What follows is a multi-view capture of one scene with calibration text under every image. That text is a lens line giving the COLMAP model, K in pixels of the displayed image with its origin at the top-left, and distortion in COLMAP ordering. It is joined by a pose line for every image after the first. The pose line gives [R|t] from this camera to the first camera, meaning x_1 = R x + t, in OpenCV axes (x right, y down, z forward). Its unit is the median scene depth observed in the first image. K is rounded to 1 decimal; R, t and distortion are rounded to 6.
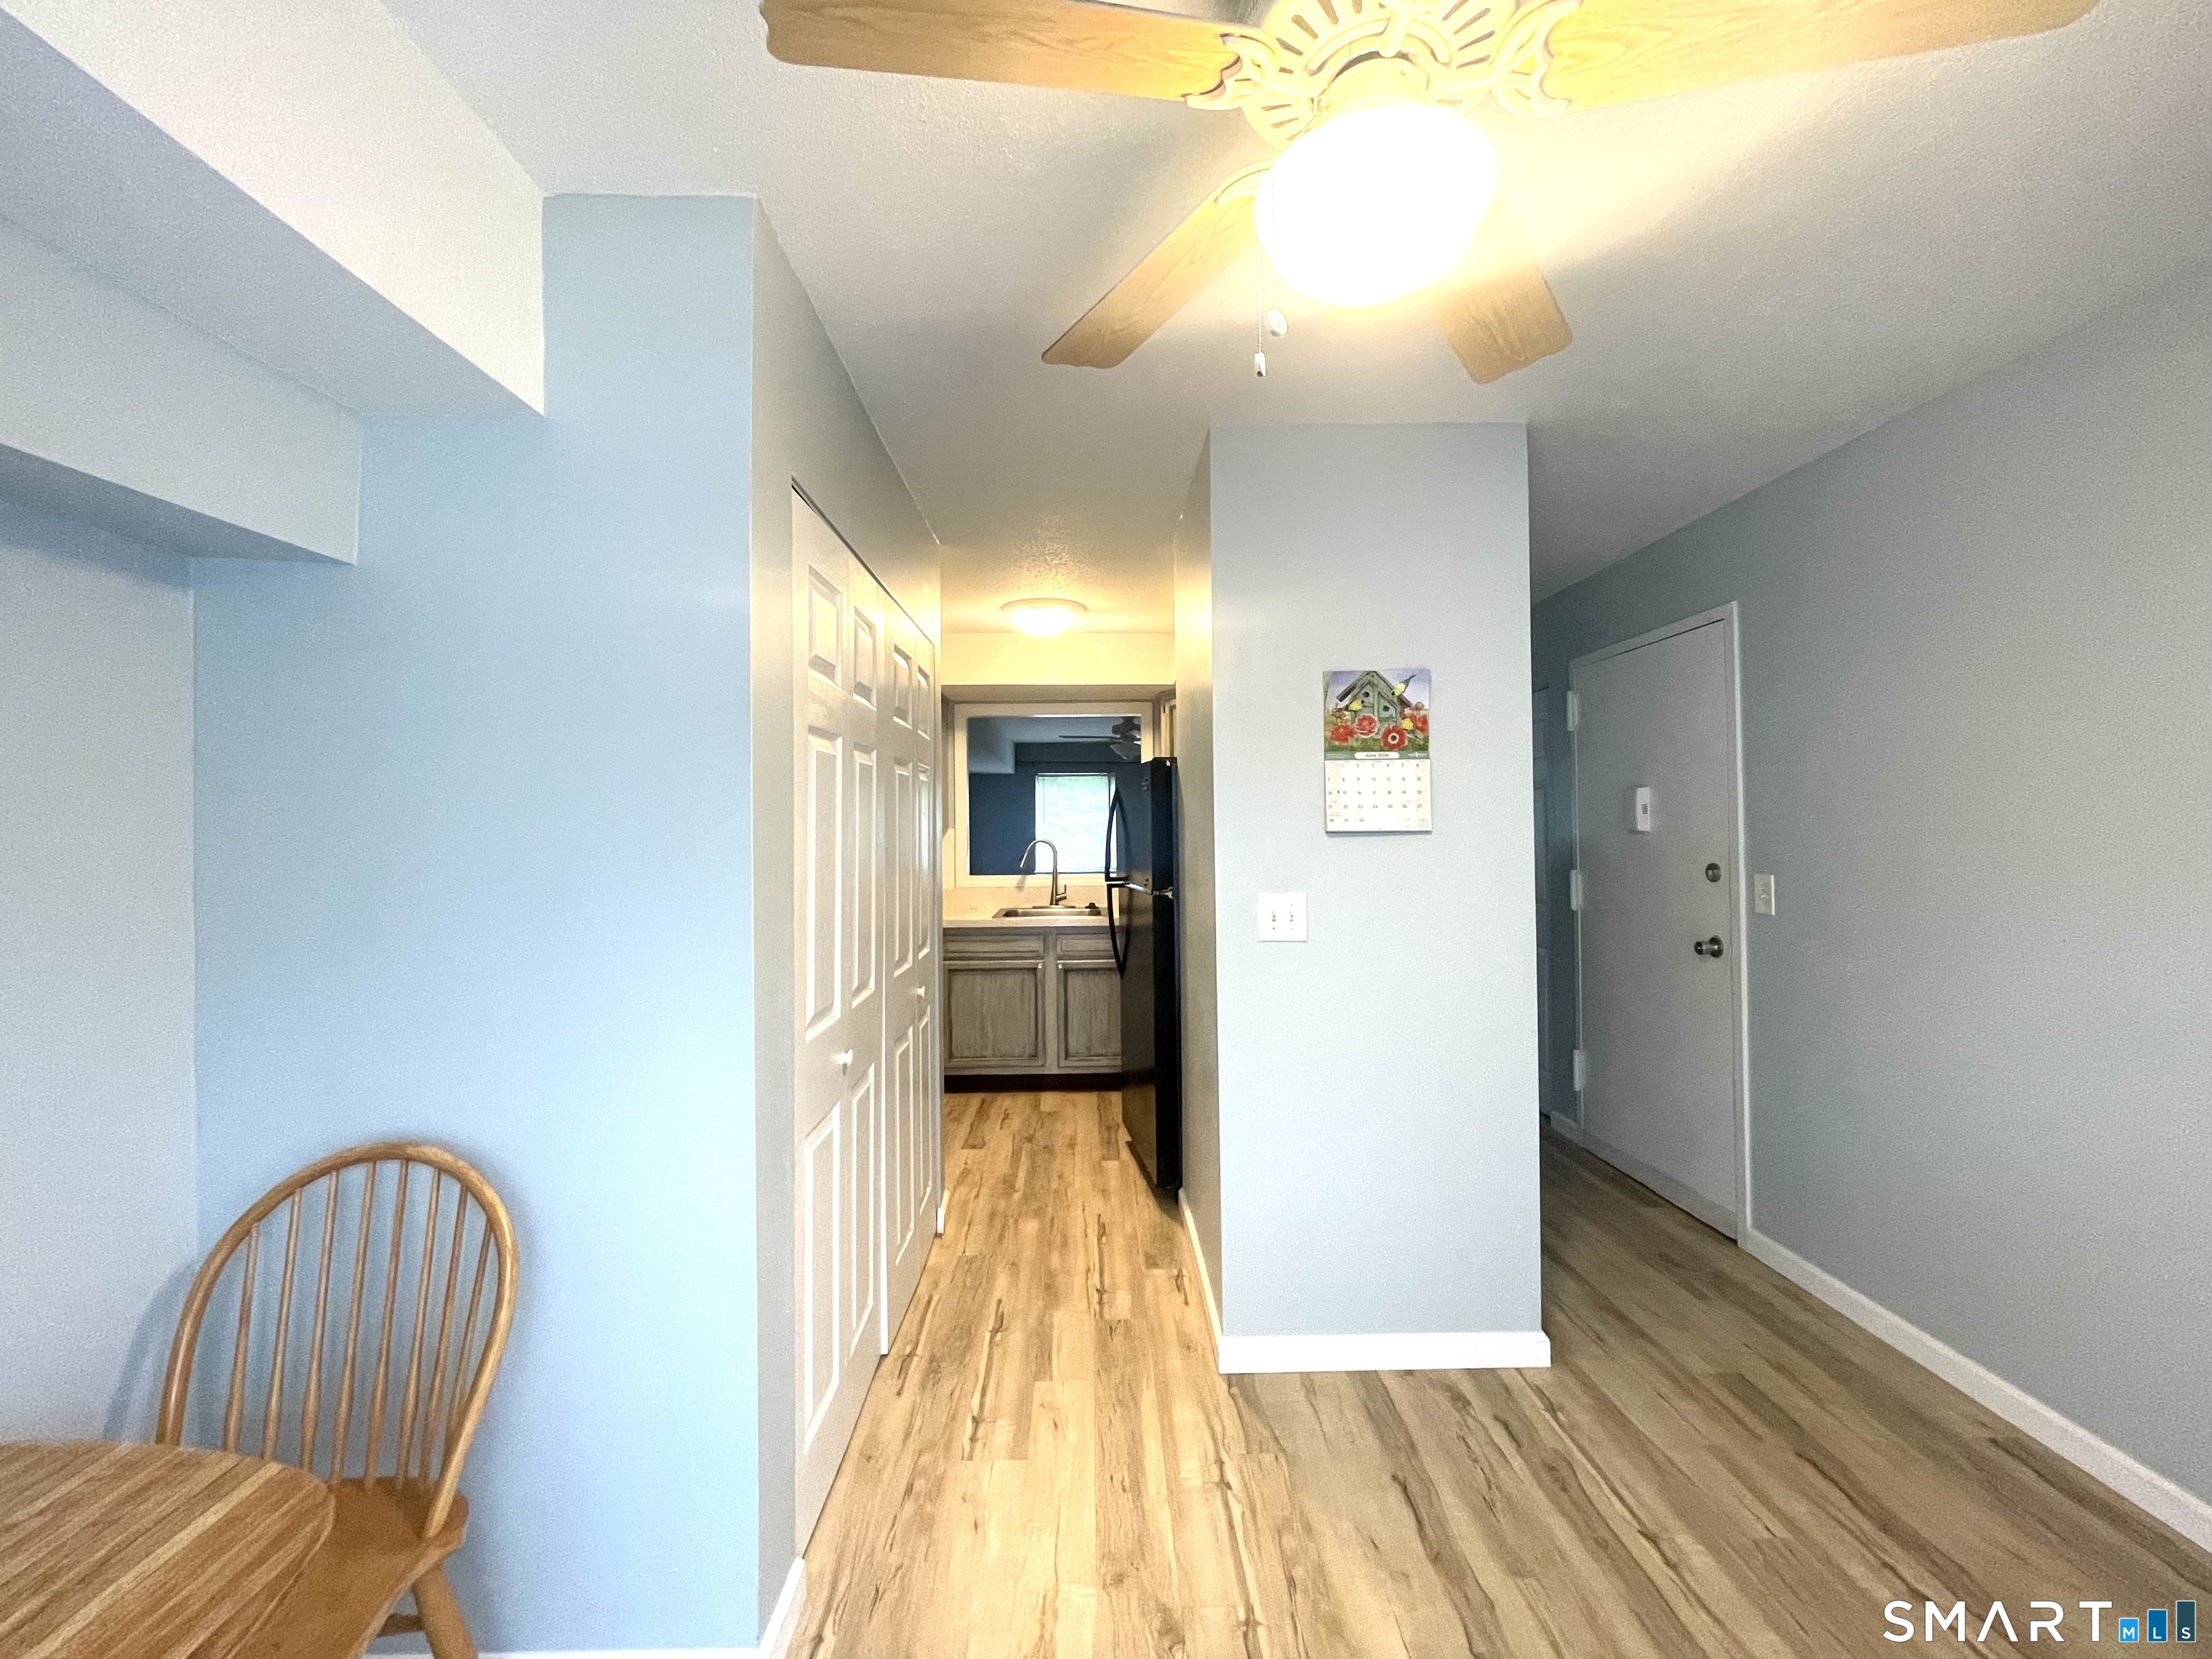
lens RADIAL K [[891.4, 0, 1103.1], [0, 891.4, 816.7], [0, 0, 1]] dist [-0.003753, 0.000494]
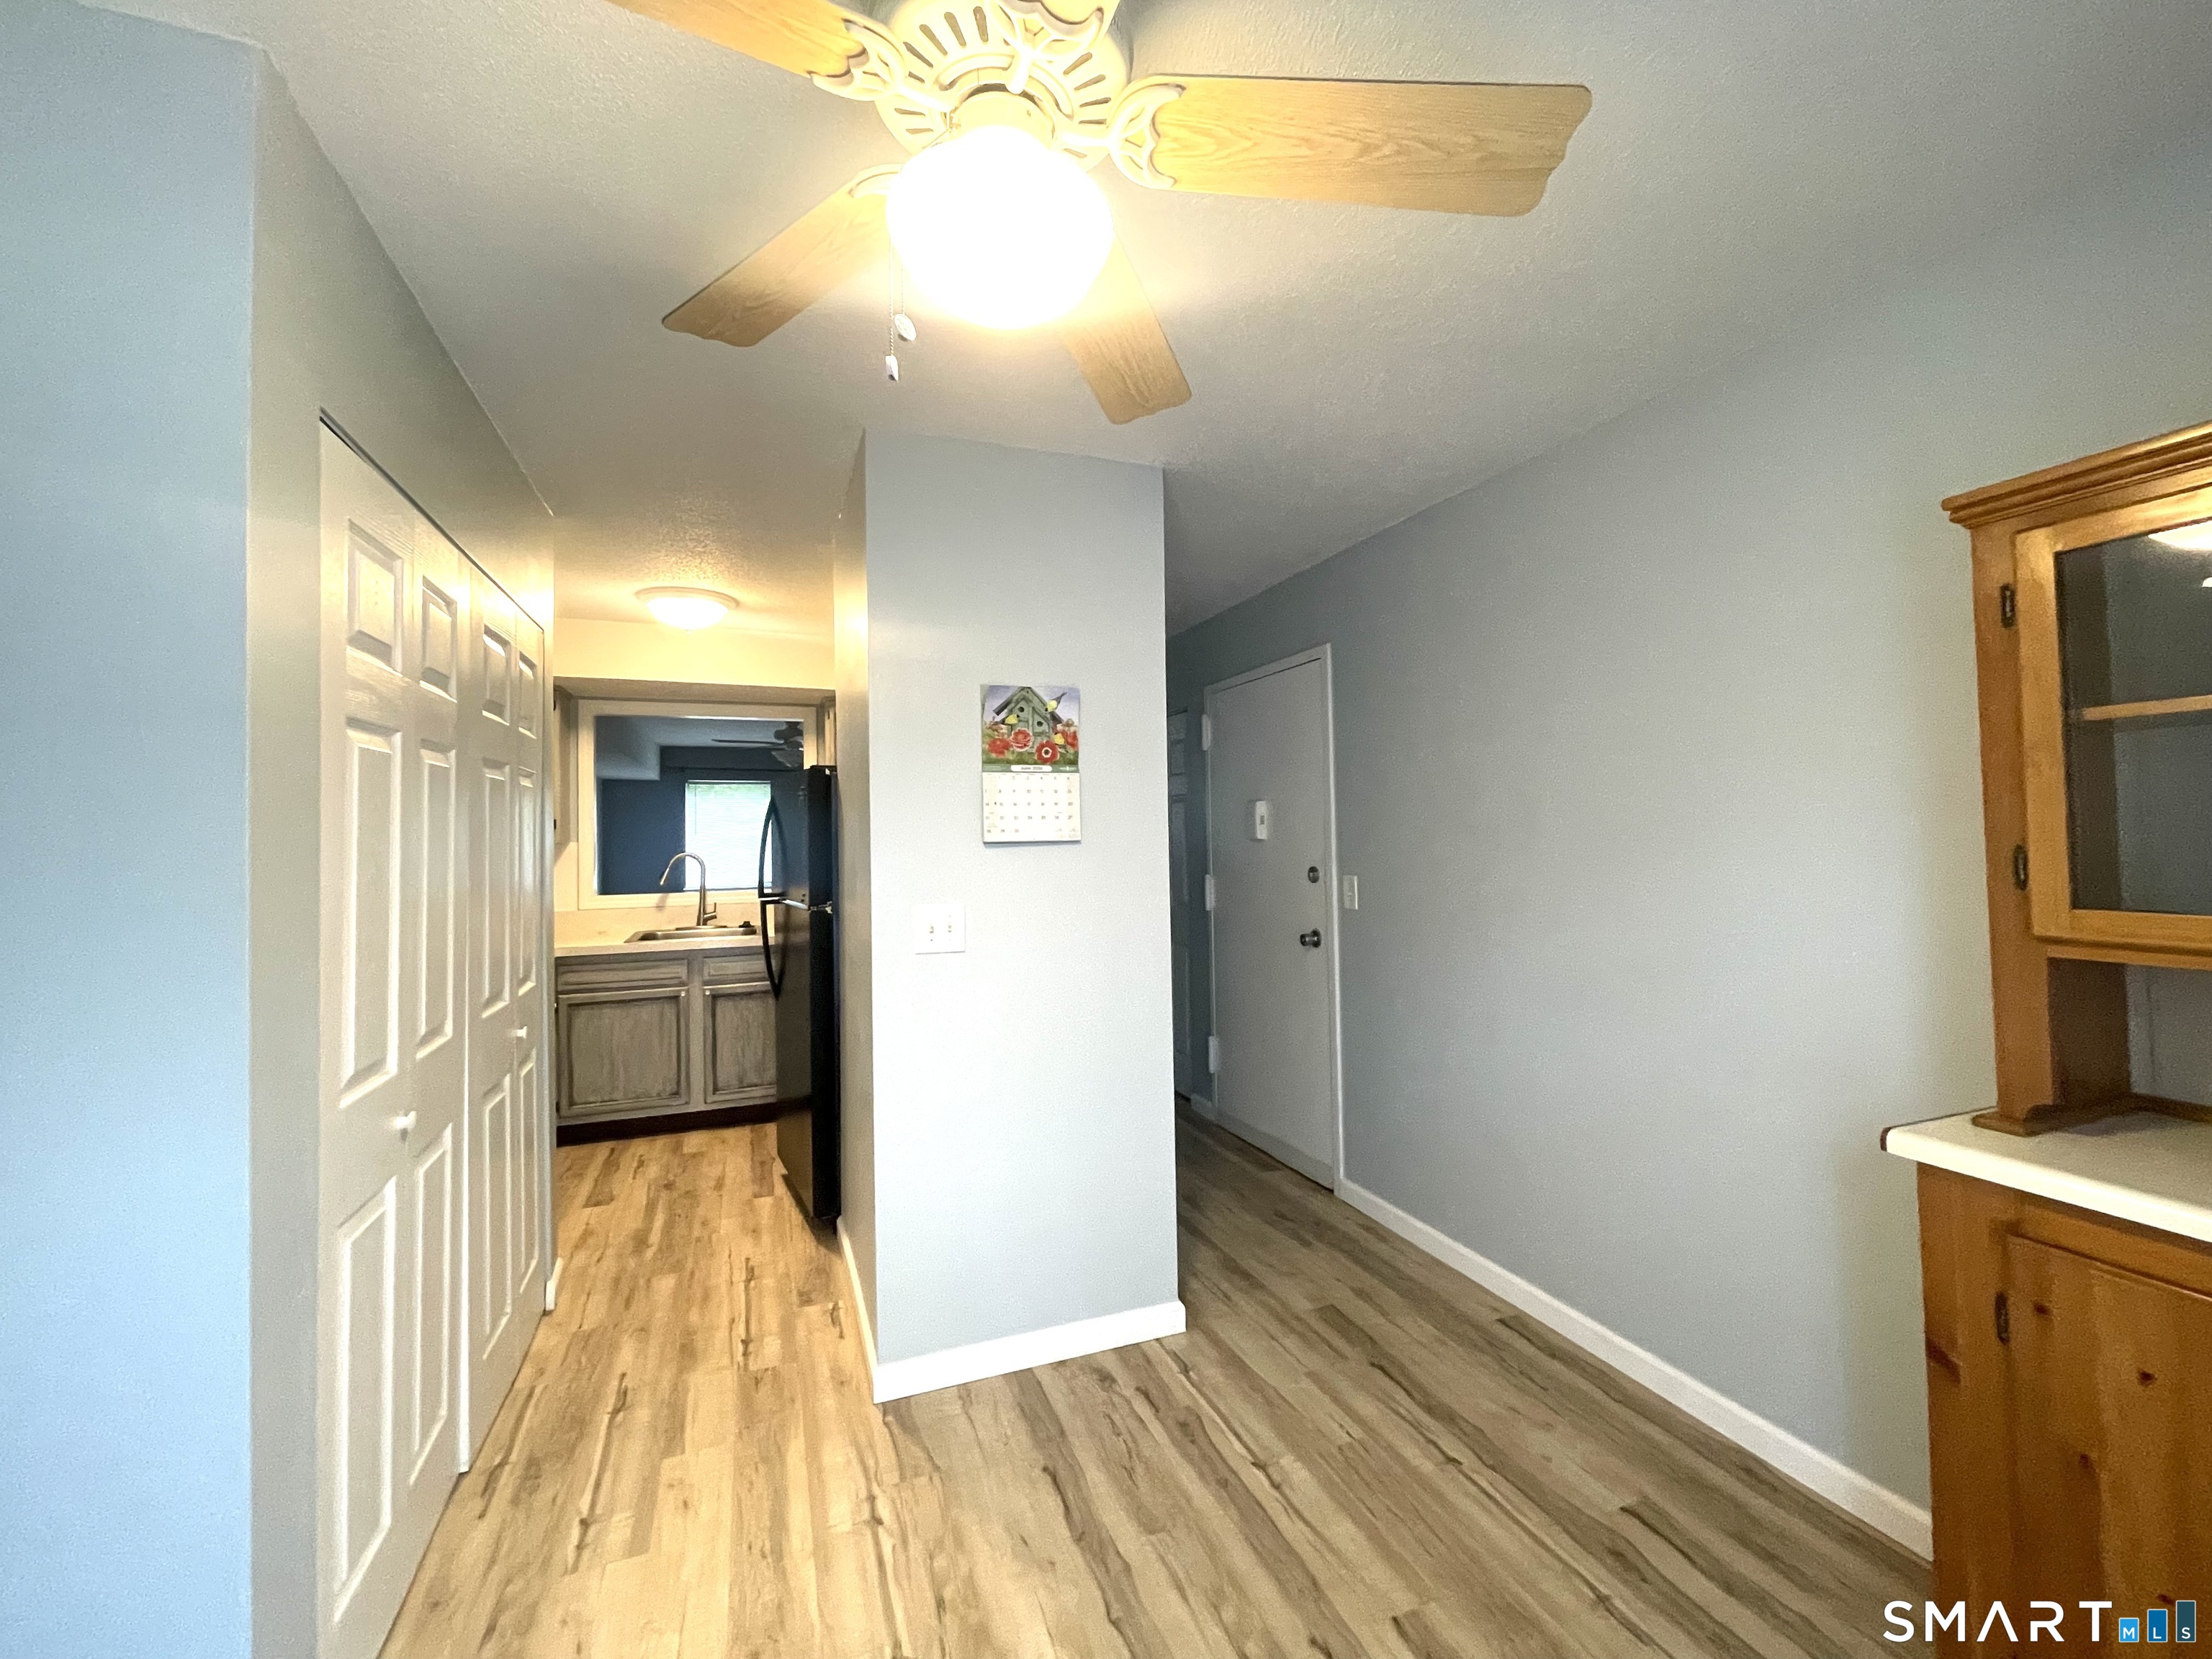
lens RADIAL K [[891.4, 0, 1101.8], [0, 891.4, 817.0], [0, 0, 1]] dist [-0.003753, 0.000494]
pose [[0.937126, 0.002387, 0.348983, 0.022852], [0.001810, 0.999930, -0.011701, -0.000146], [-0.348987, 0.011597, 0.937056, 0.001912]]
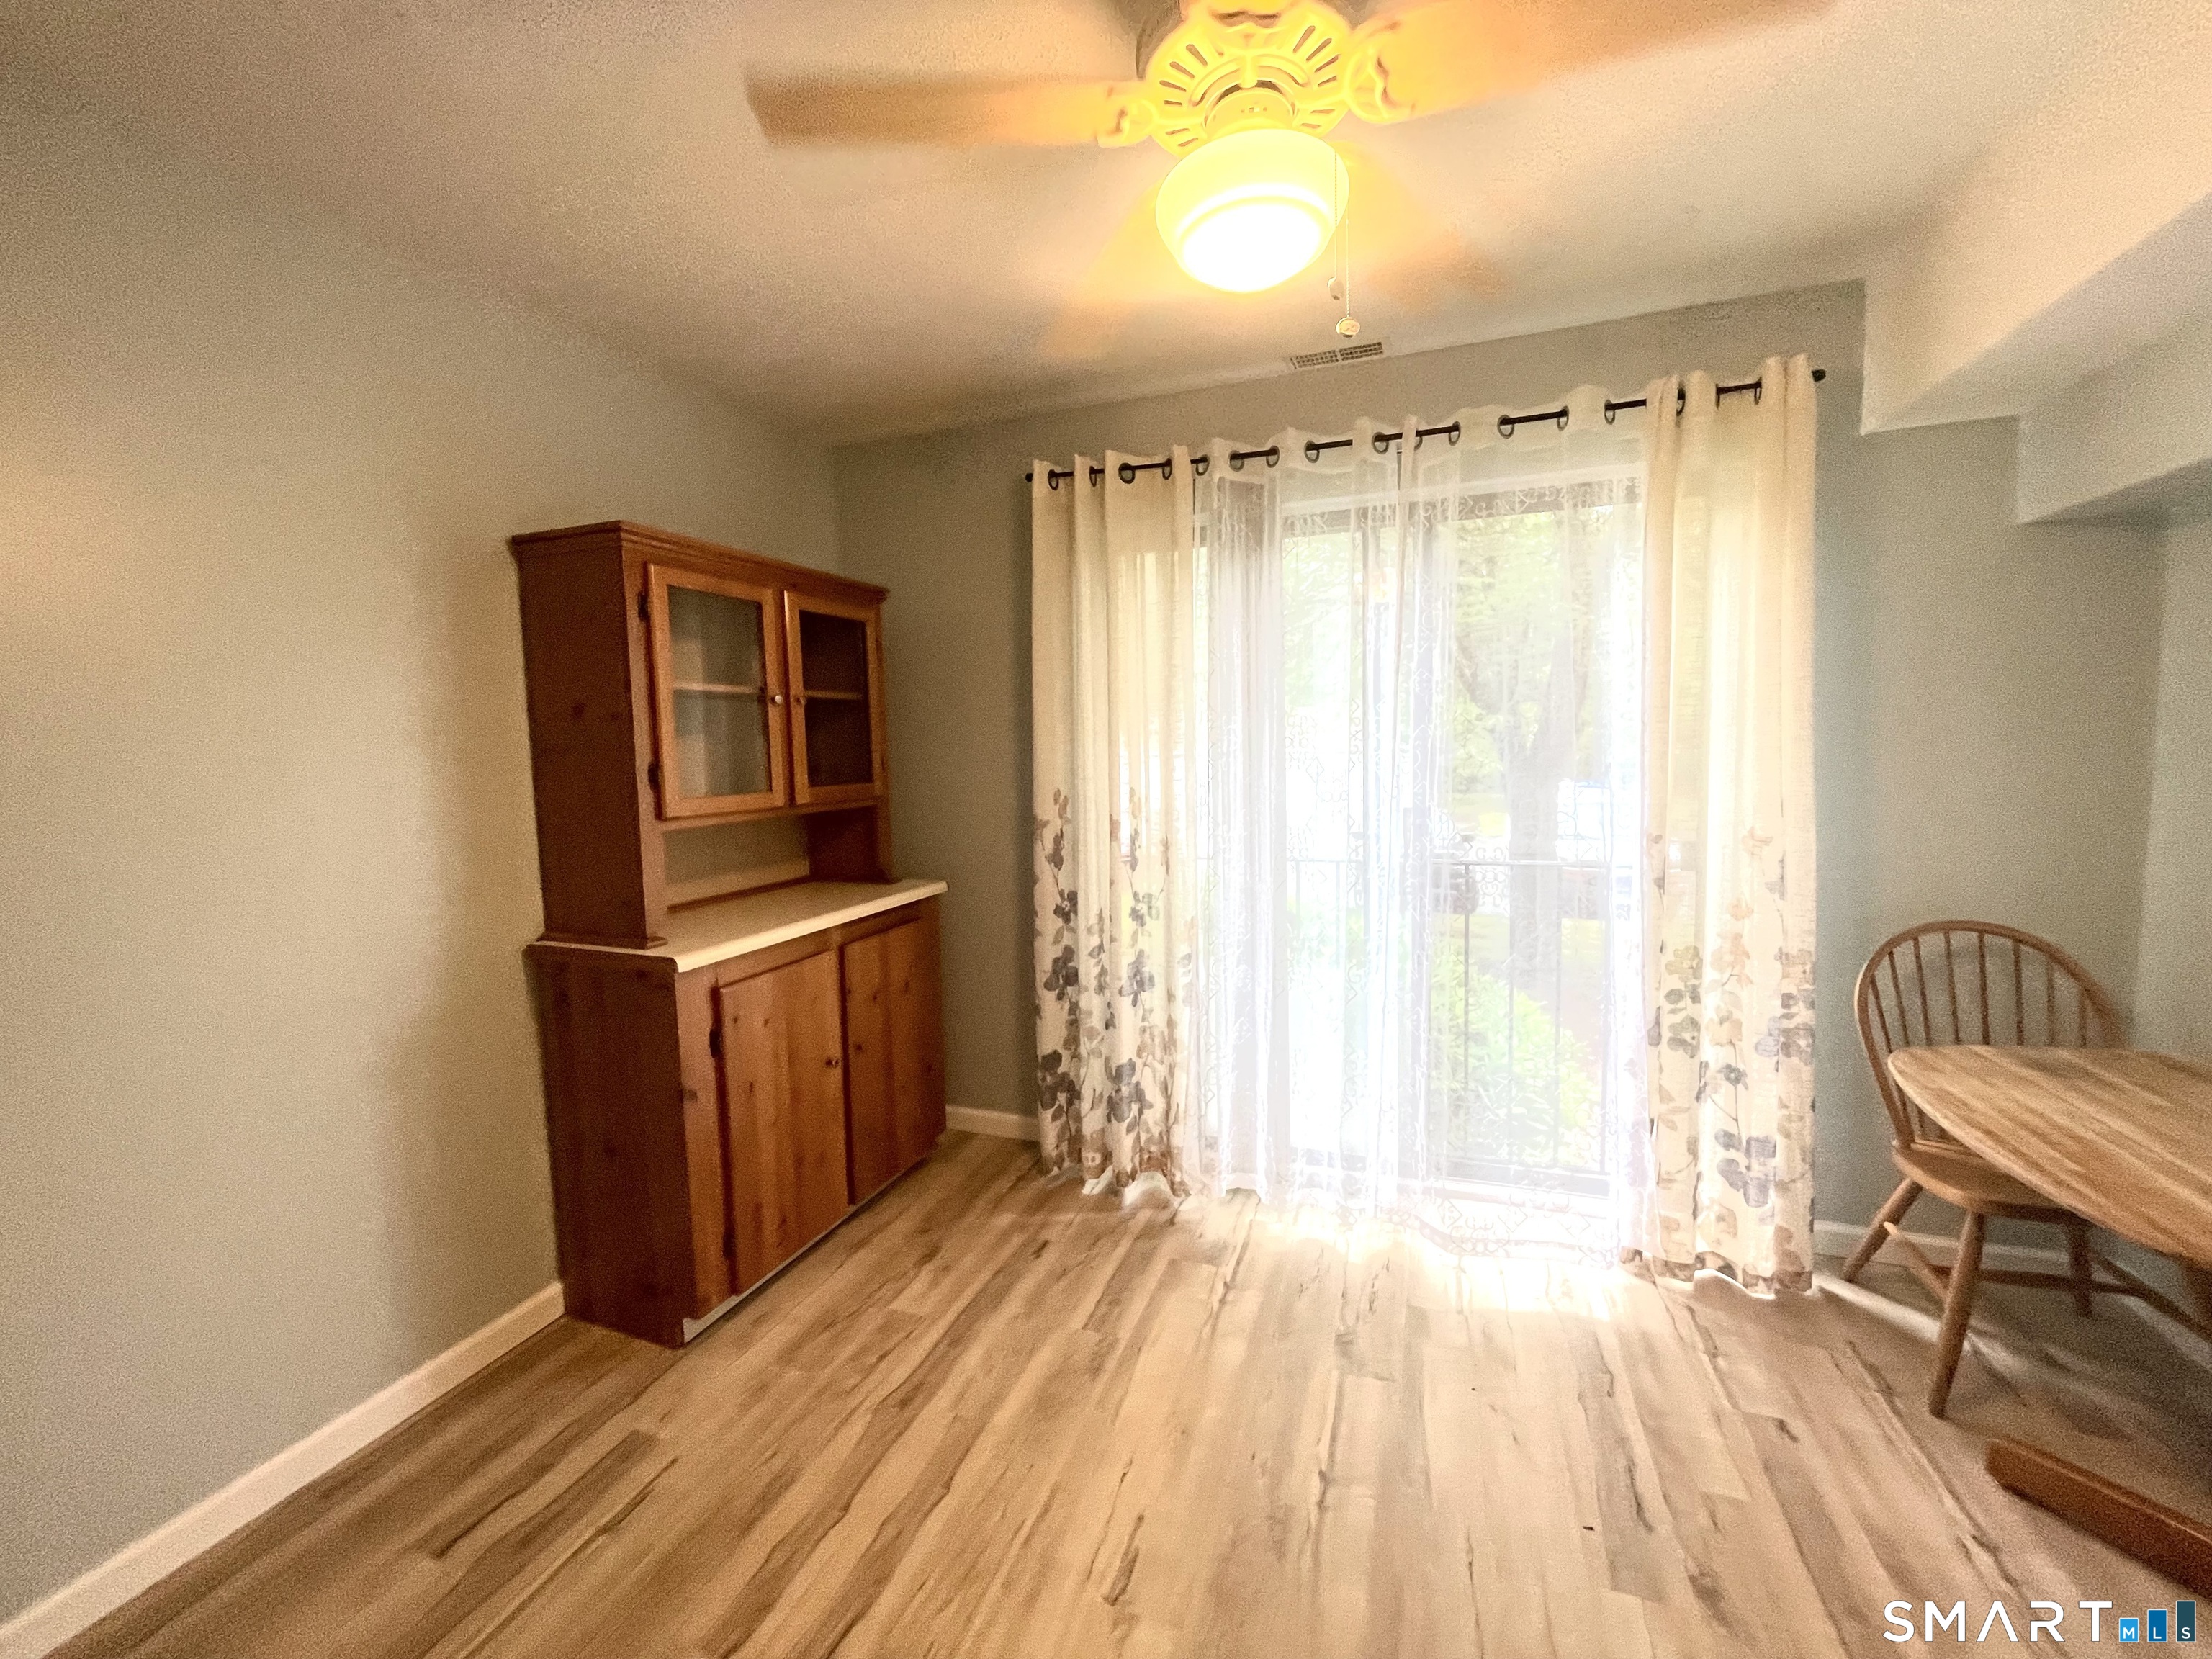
lens RADIAL K [[891.4, 0, 1094.8], [0, 891.4, 817.7], [0, 0, 1]] dist [-0.003753, 0.000494]
pose [[-0.928941, 0.007138, 0.370158, 0.025671], [0.031321, 0.997745, 0.059363, 0.028296], [-0.368900, 0.066738, -0.927070, 0.989476]]
